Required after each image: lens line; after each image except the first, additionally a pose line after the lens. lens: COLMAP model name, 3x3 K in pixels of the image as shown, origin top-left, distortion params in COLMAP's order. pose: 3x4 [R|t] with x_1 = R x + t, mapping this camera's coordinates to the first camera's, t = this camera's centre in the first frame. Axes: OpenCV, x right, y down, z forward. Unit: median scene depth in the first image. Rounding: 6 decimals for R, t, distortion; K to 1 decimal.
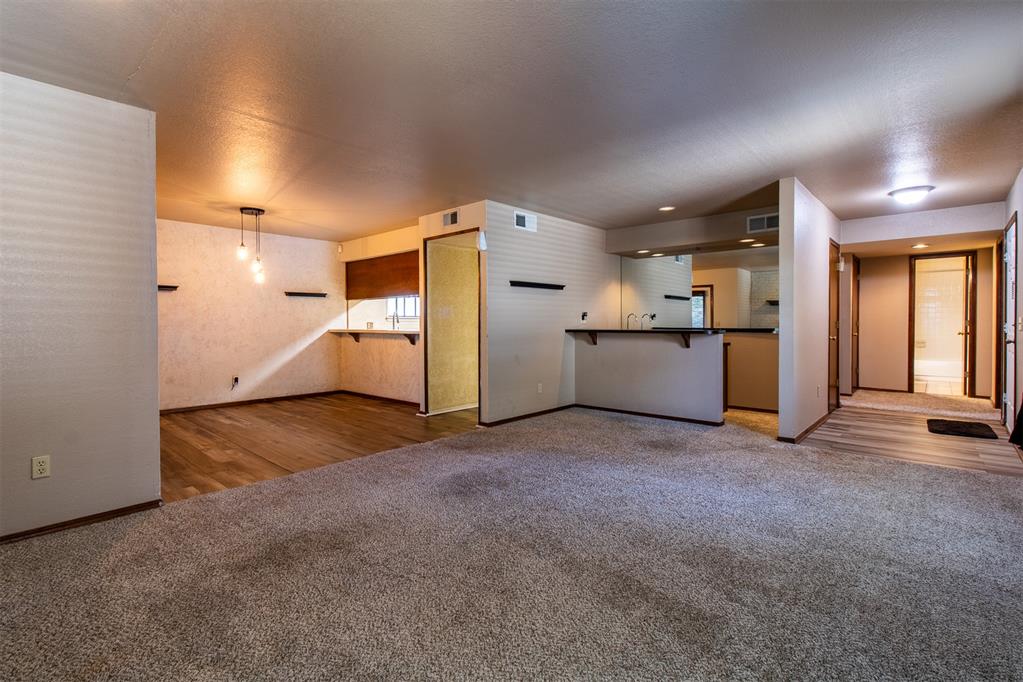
lens RADIAL K [[479.8, 0, 512.6], [0, 479.8, 326.1], [0, 0, 1]] dist [-0.000366, -0.000045]
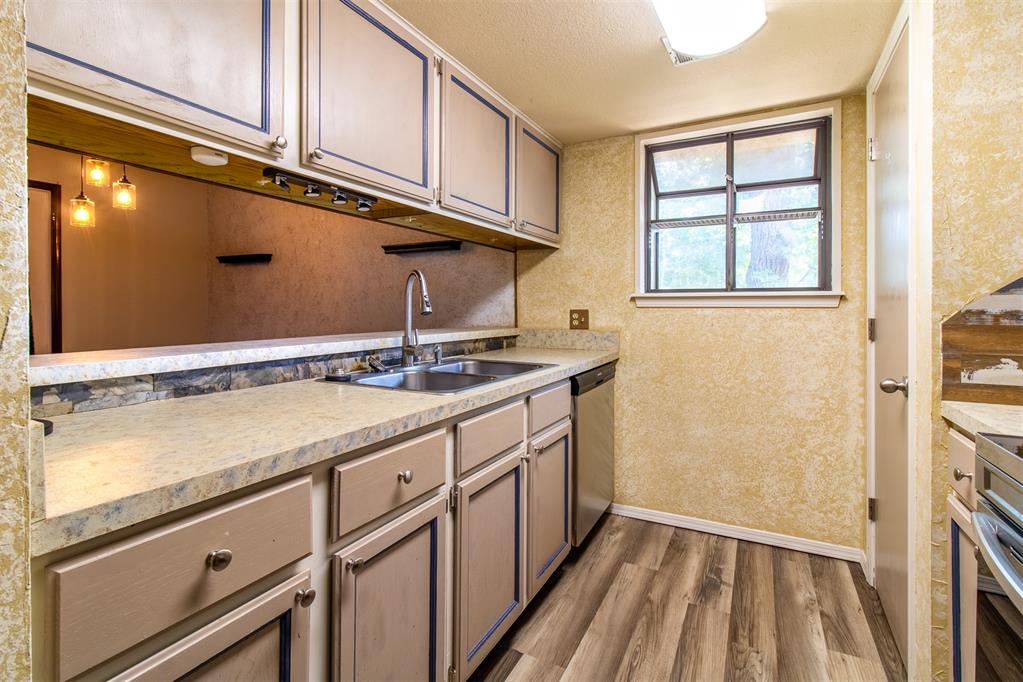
lens RADIAL K [[477.4, 0, 514.9], [0, 477.4, 308.6], [0, 0, 1]] dist [0.000651, 0.000005]
pose [[0.226926, 0.005741, -0.973895, 0.033423], [-0.010880, 0.999935, 0.003359, -0.011831], [0.973851, 0.009834, 0.226973, 1.078529]]
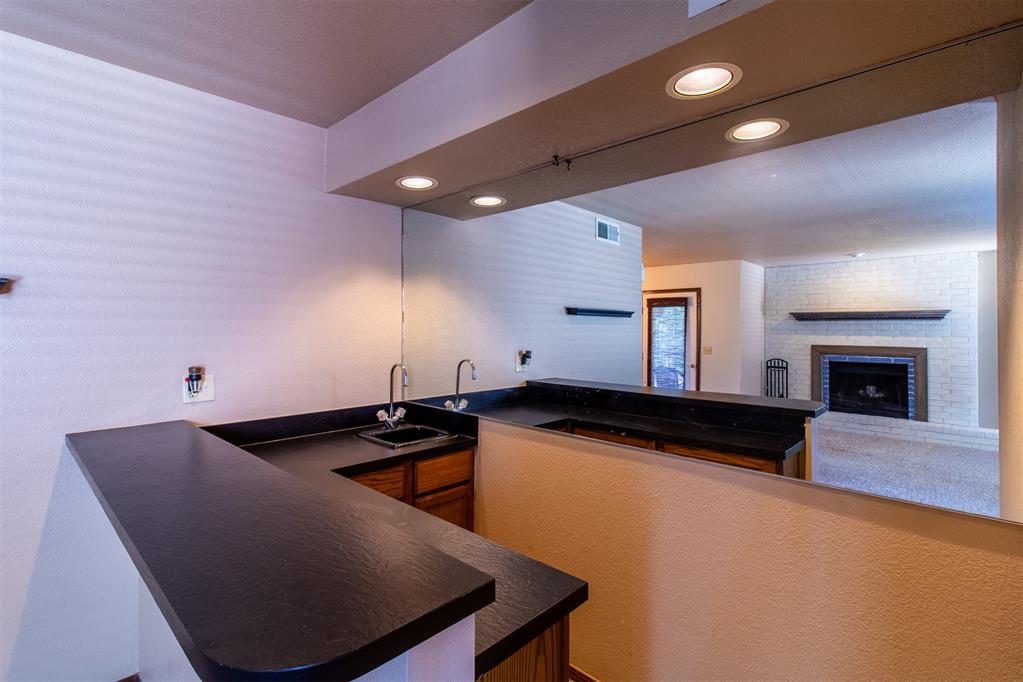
lens RADIAL K [[465.7, 0, 517.3], [0, 465.7, 341.2], [0, 0, 1]] dist [0.000311, 0.000469]
pose [[0.998878, -0.007817, -0.046711, 0.367512], [0.007978, 0.999963, 0.003256, -0.043042], [0.046683, -0.003625, 0.998903, 0.691250]]
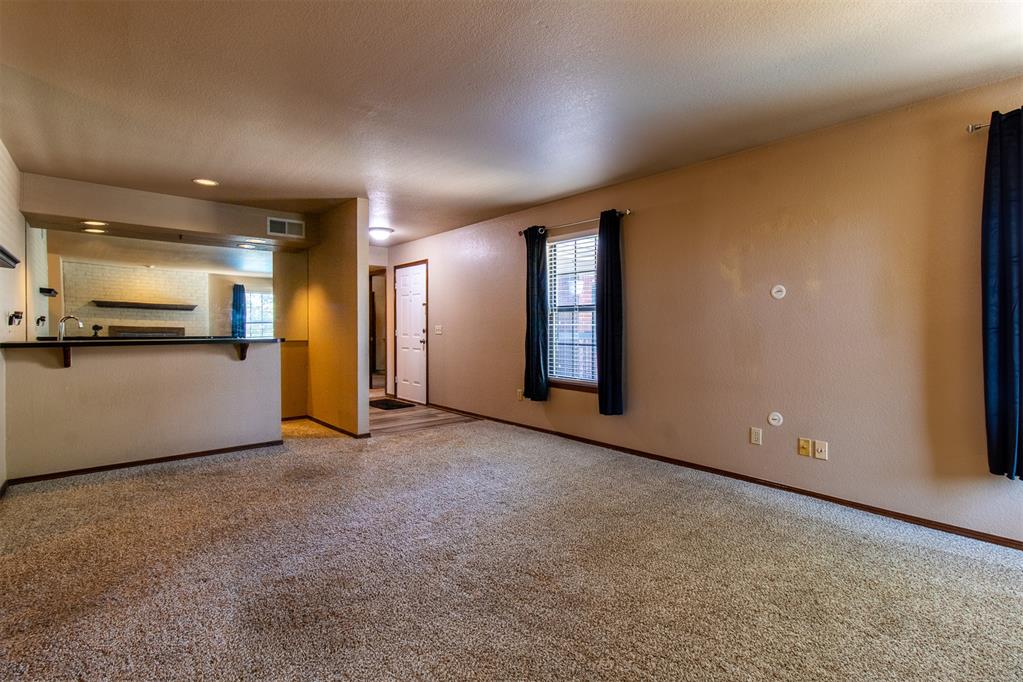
lens RADIAL K [[479.8, 0, 512.6], [0, 479.8, 326.1], [0, 0, 1]] dist [-0.000366, -0.000045]
pose [[0.136480, 0.003654, 0.990636, -0.314025], [0.009480, 0.999943, -0.004994, -0.003897], [-0.990598, 0.010073, 0.136437, 0.338900]]
